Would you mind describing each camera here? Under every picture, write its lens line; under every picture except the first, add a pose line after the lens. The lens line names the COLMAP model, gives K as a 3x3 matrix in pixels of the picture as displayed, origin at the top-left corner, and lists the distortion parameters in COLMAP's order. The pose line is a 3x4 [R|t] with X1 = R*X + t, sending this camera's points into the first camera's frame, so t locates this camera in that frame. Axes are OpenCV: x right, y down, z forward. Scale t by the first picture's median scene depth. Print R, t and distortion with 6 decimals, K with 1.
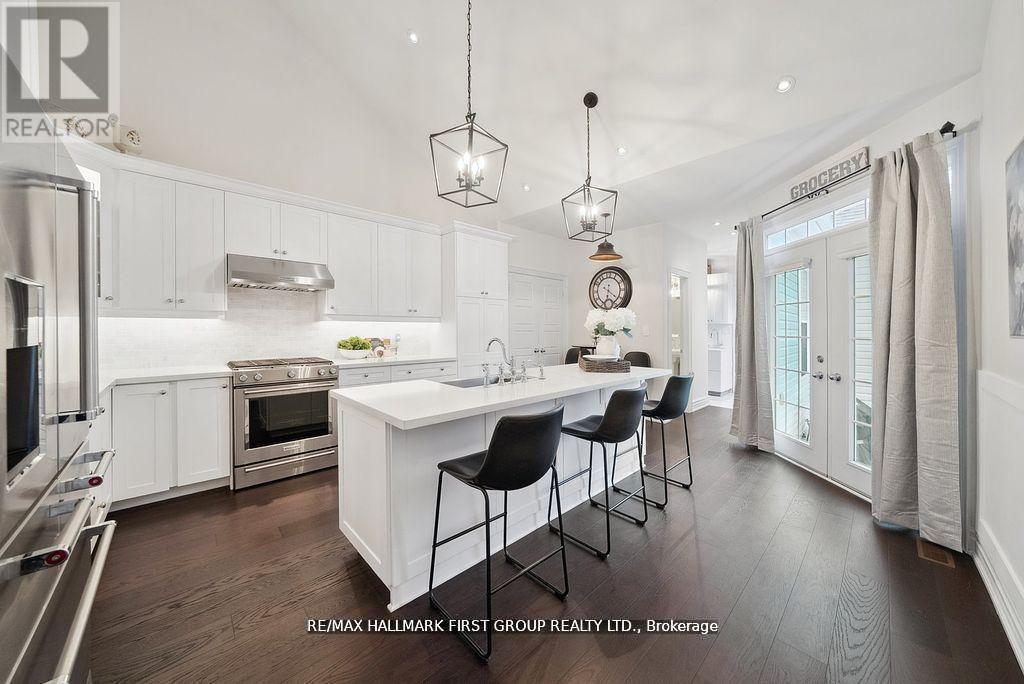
lens RADIAL K [[376.2, 0, 508.8], [0, 376.2, 332.7], [0, 0, 1]] dist [-0.010251, 0.000138]
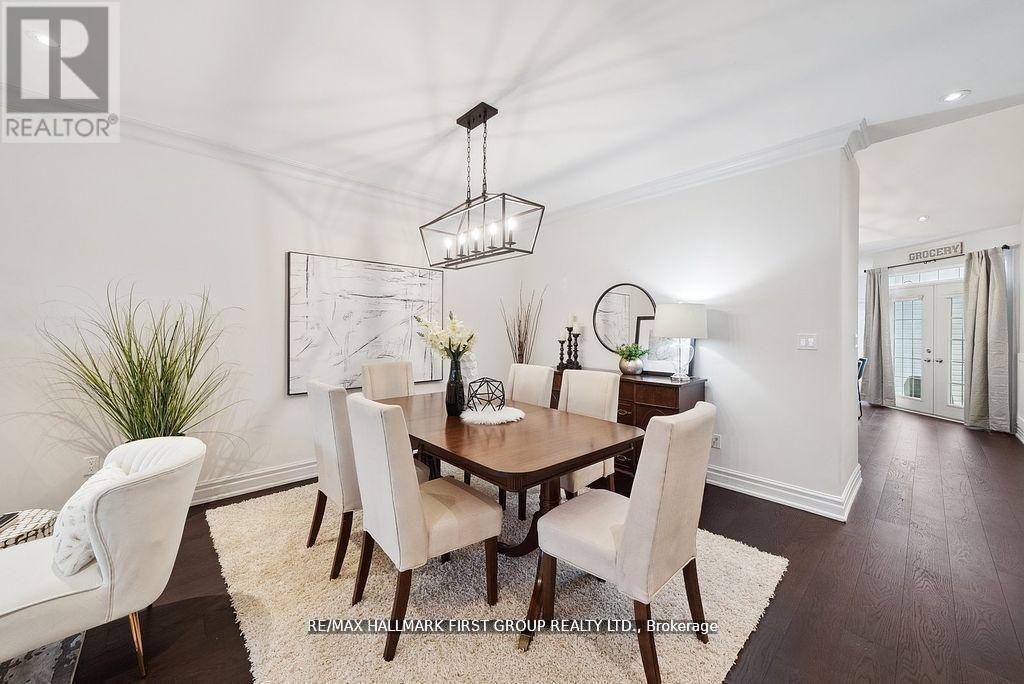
lens RADIAL K [[376.2, 0, 514.2], [0, 376.2, 336.1], [0, 0, 1]] dist [-0.010251, 0.000138]
pose [[0.999005, 0.005259, -0.044282, -1.557066], [-0.005044, 0.999975, 0.004965, -0.001142], [0.044307, -0.004737, 0.999007, -1.267382]]
